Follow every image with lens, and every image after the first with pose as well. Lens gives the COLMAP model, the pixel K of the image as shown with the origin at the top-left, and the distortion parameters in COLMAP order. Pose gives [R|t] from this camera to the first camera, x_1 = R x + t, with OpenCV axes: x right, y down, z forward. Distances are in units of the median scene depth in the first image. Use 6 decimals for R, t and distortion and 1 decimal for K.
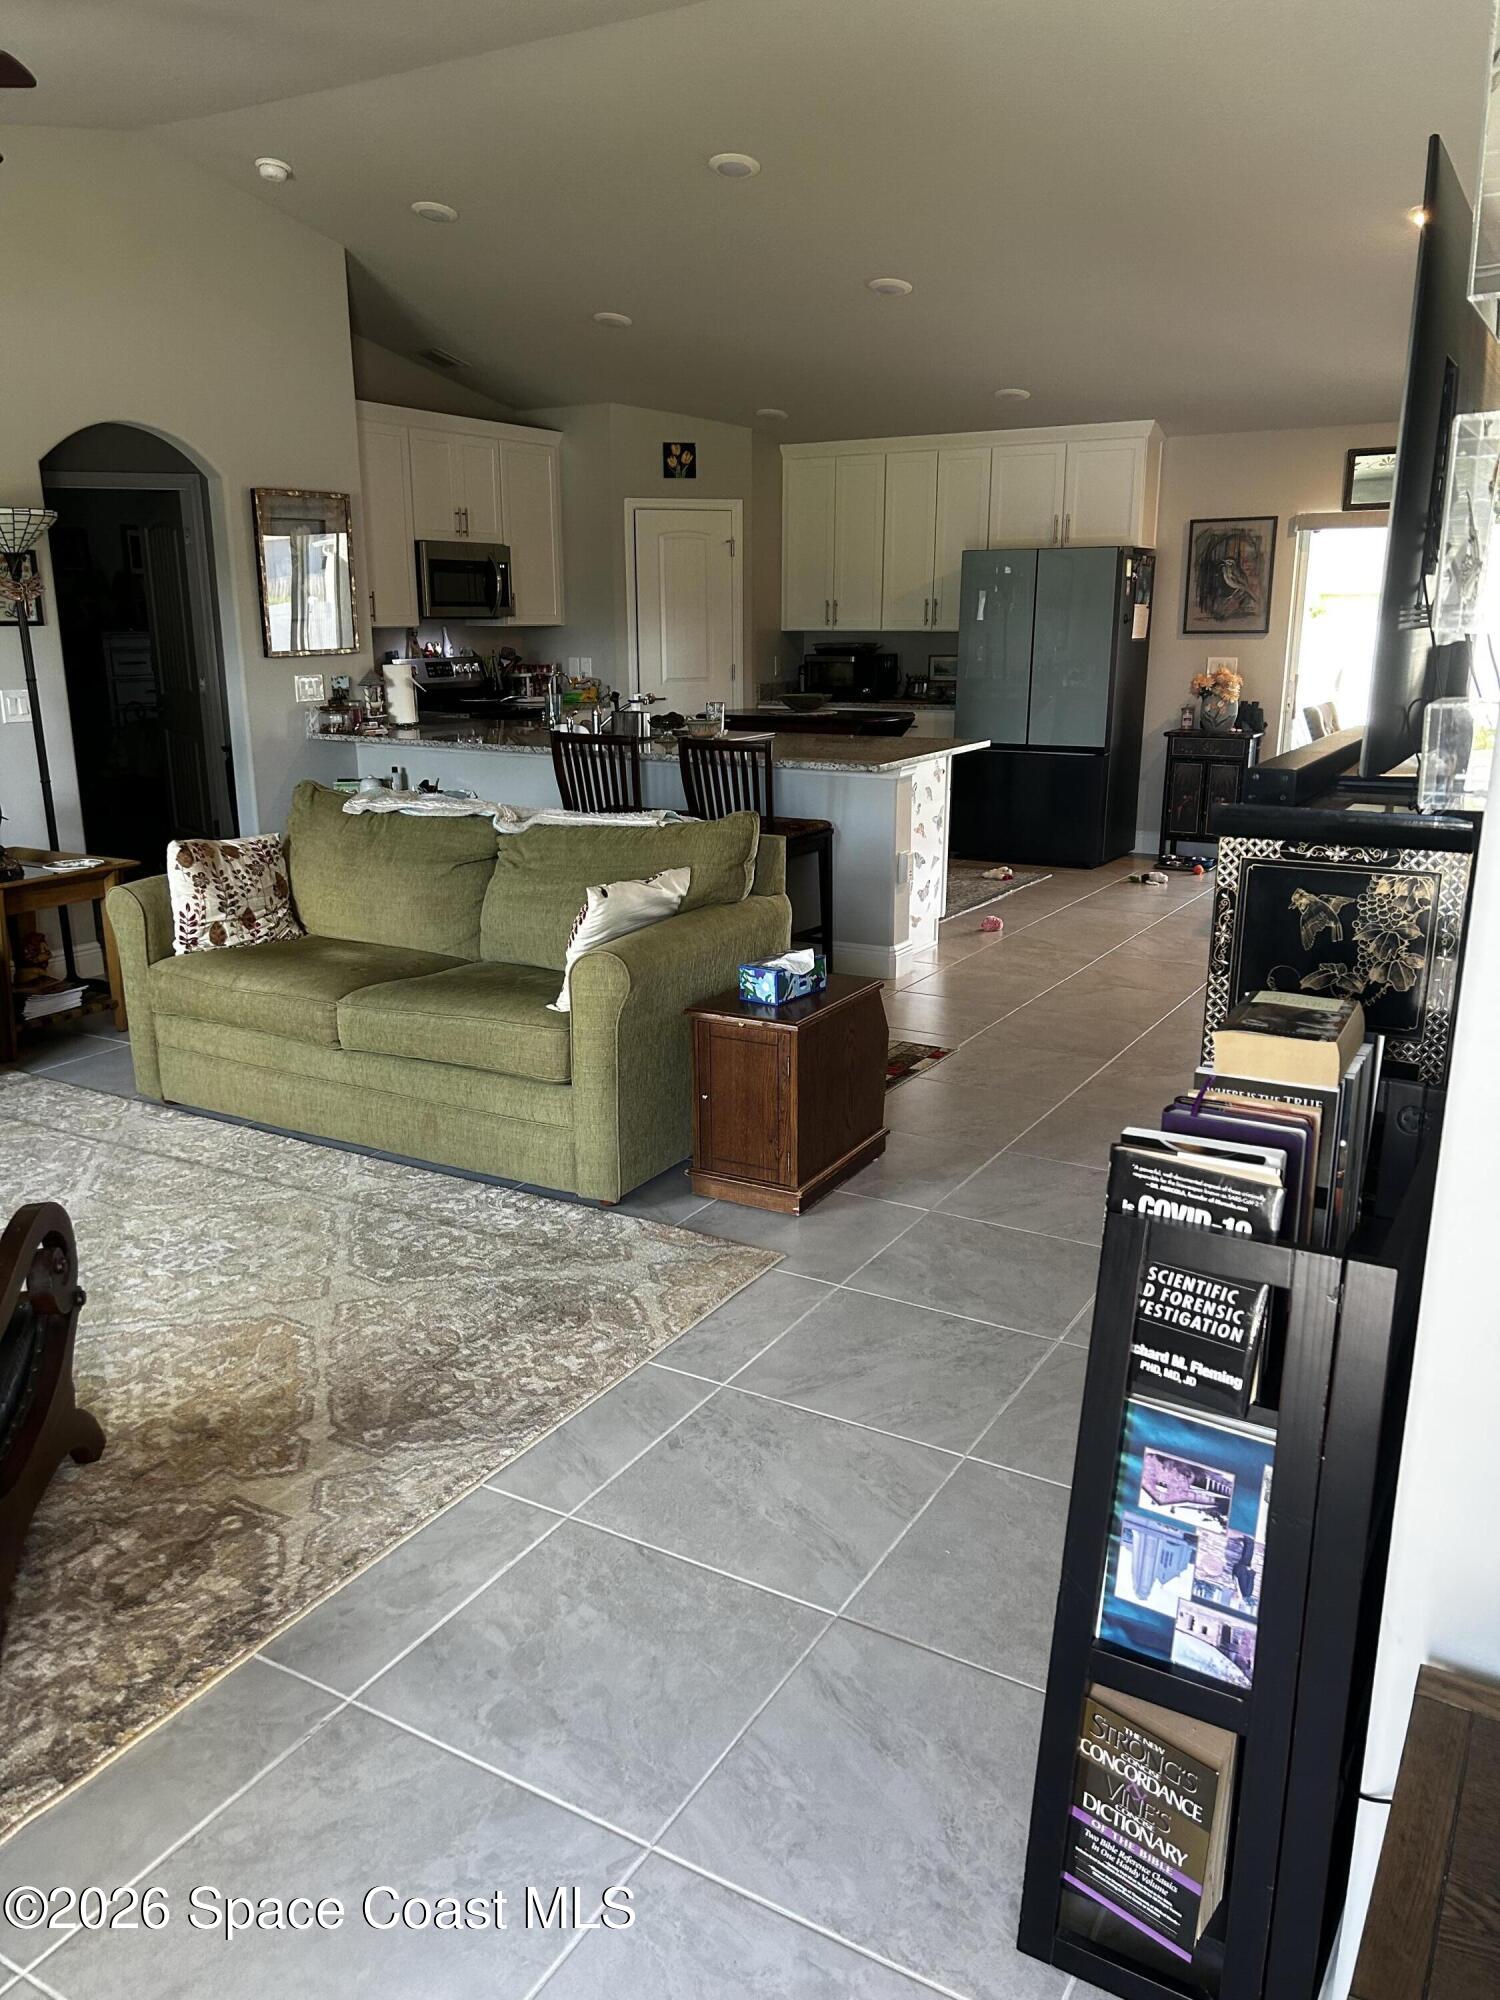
lens RADIAL K [[1500.0, 0, 737.8], [0, 1500.0, 1022.8], [0, 0, 1]] dist [0.050883, -0.054191]
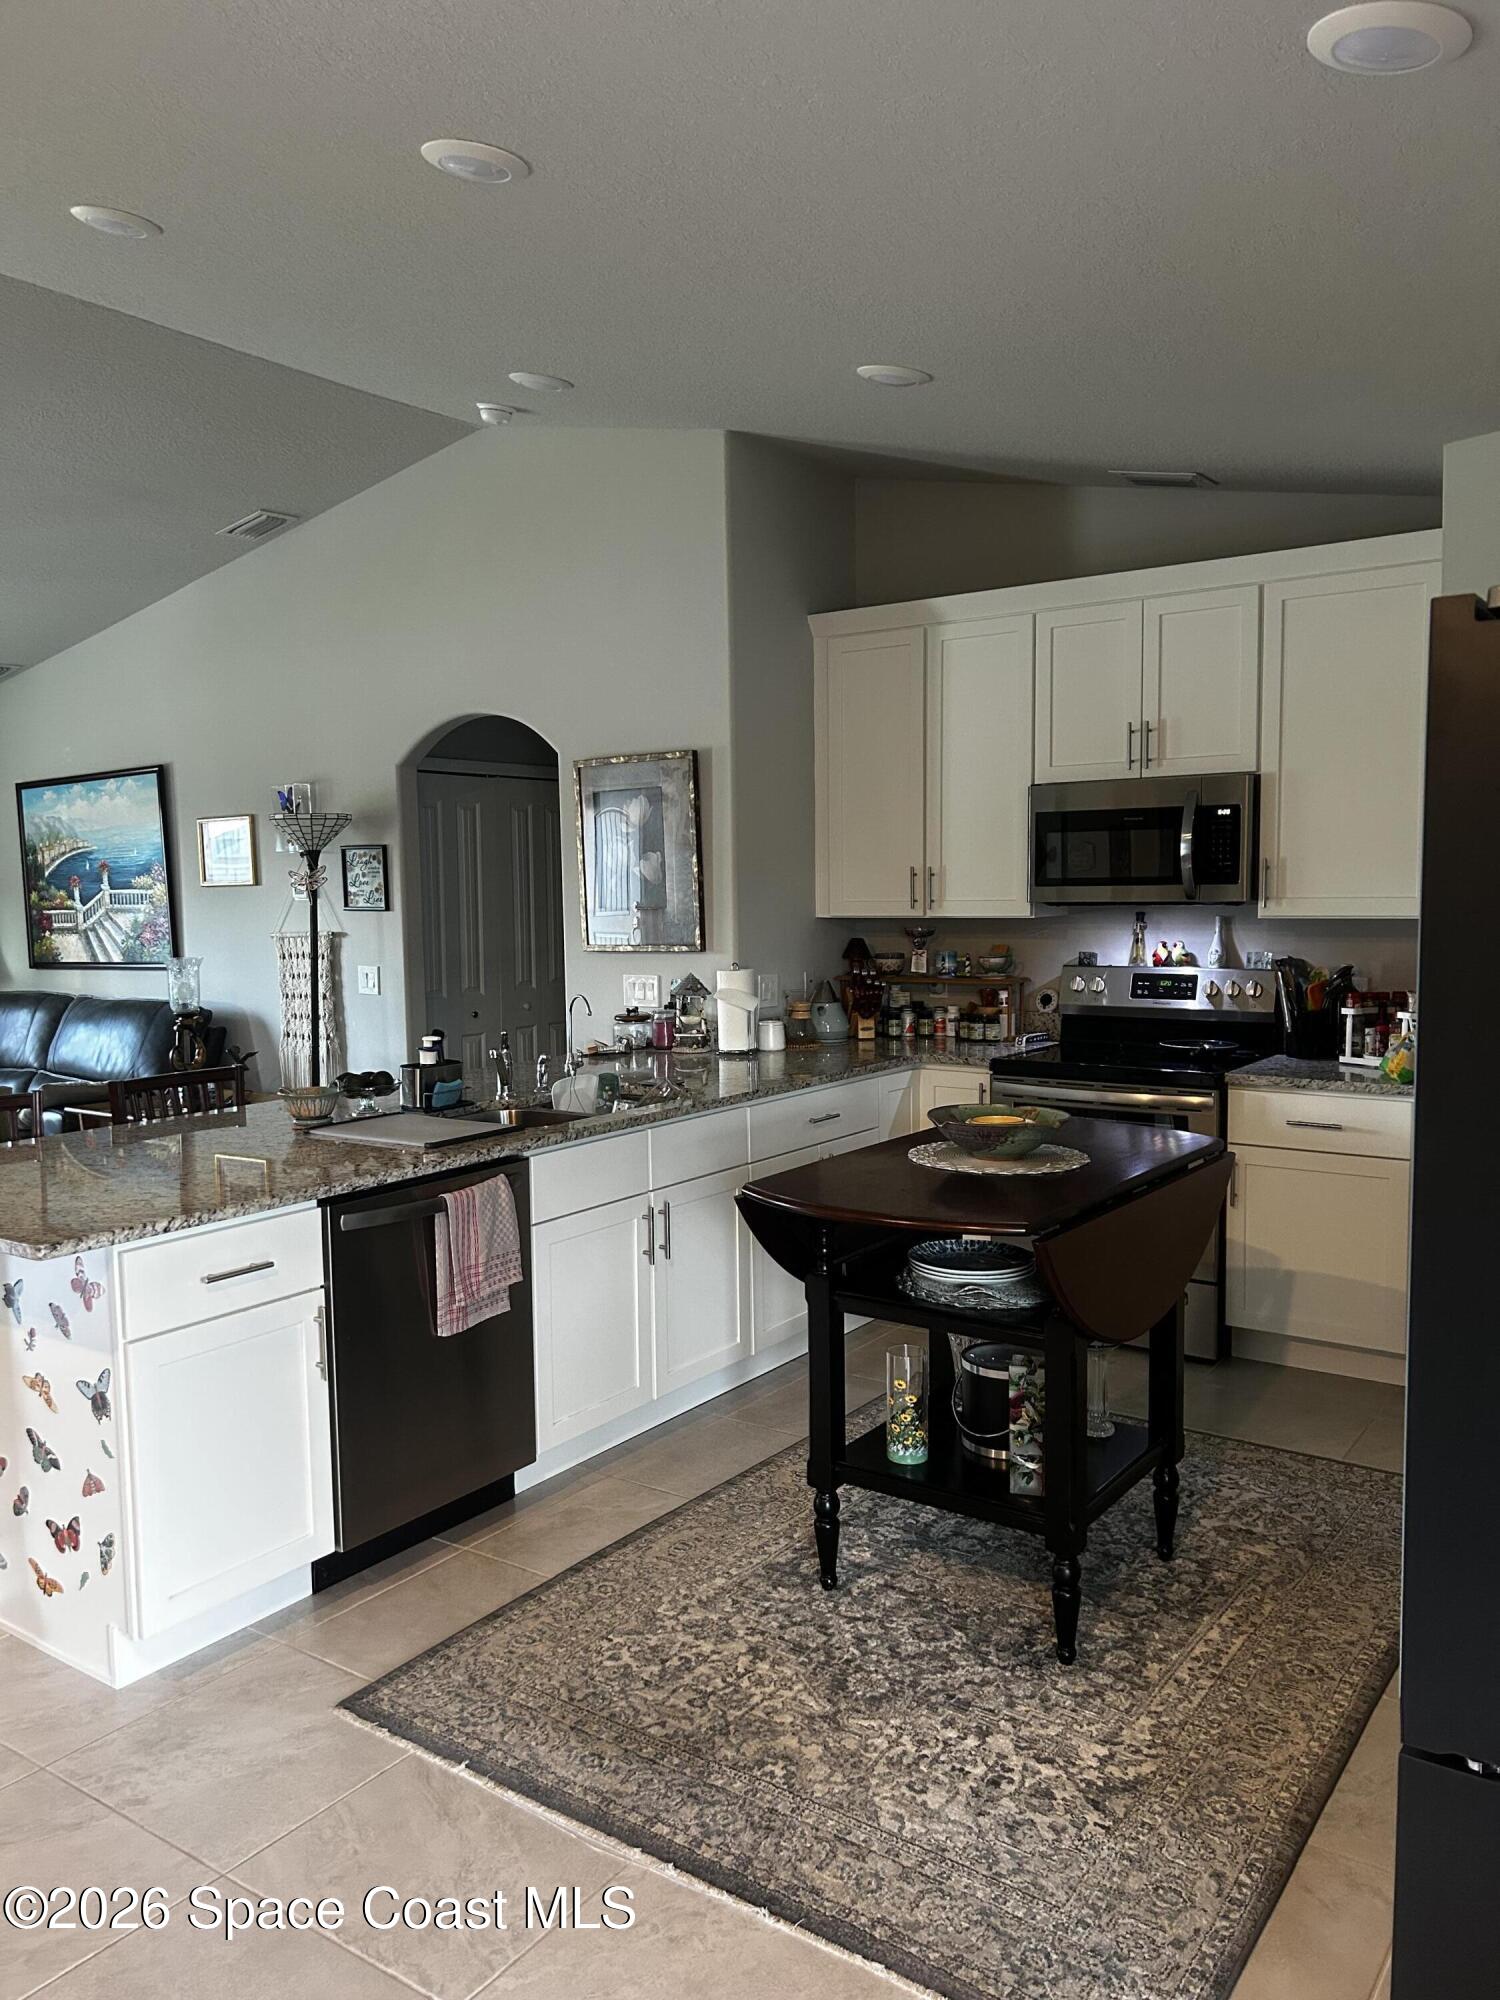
lens RADIAL K [[1500.0, 0, 737.8], [0, 1500.0, 1022.8], [0, 0, 1]] dist [0.050883, -0.054191]
pose [[-0.075938, 0.108191, -0.991226, 0.805352], [-0.247649, 0.960901, 0.123853, -0.508801], [0.965869, 0.254881, -0.046175, 1.751841]]
